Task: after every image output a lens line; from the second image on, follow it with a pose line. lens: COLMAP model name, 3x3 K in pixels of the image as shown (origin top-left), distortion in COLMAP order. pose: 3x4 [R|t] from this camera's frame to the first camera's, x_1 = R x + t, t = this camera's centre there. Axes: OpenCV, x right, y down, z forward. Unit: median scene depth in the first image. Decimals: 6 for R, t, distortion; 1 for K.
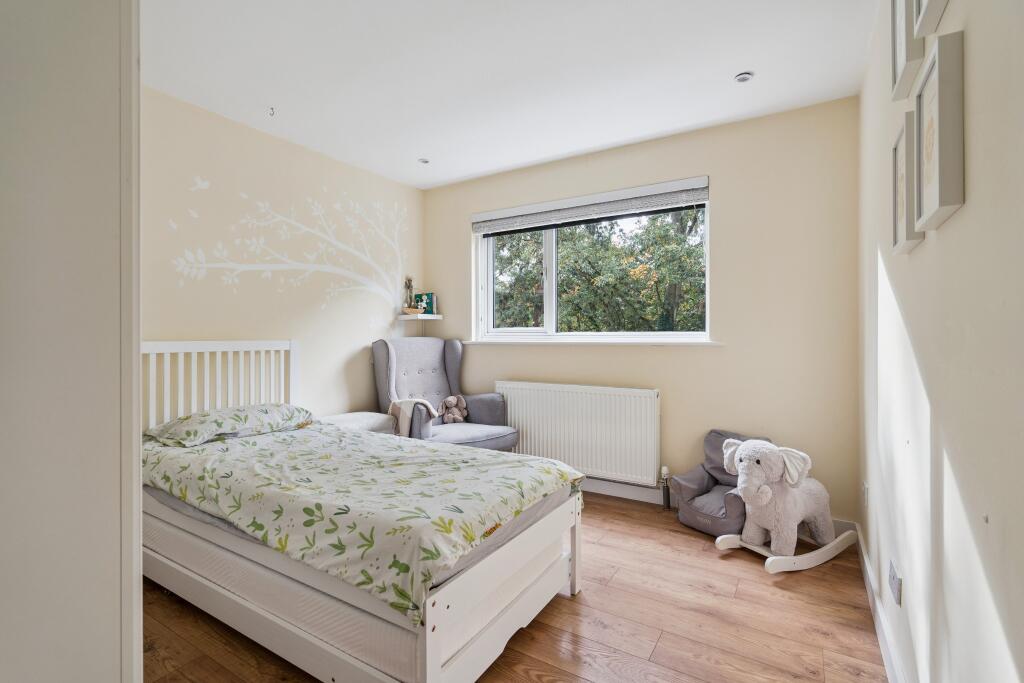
lens RADIAL K [[469.2, 0, 509.7], [0, 469.2, 337.7], [0, 0, 1]] dist [0.000557, 0.000842]
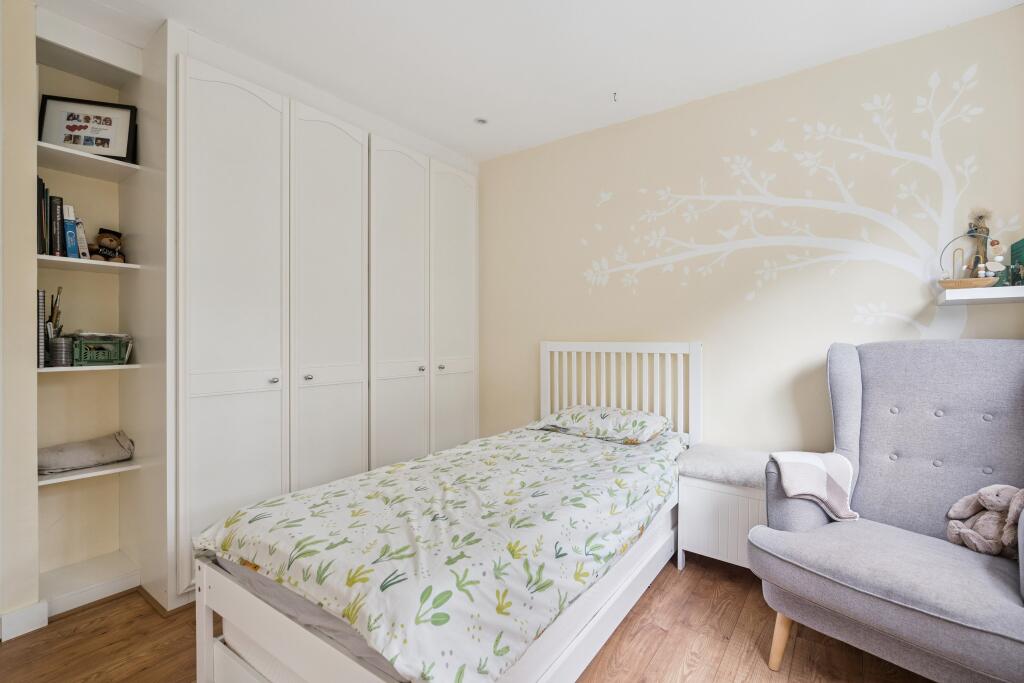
lens RADIAL K [[469.2, 0, 511.2], [0, 469.2, 338.7], [0, 0, 1]] dist [0.000557, 0.000842]
pose [[-0.061852, 0.001503, -0.998084, 0.404699], [-0.001443, 0.999998, 0.001595, -0.001948], [0.998084, 0.001538, -0.061849, 0.787651]]
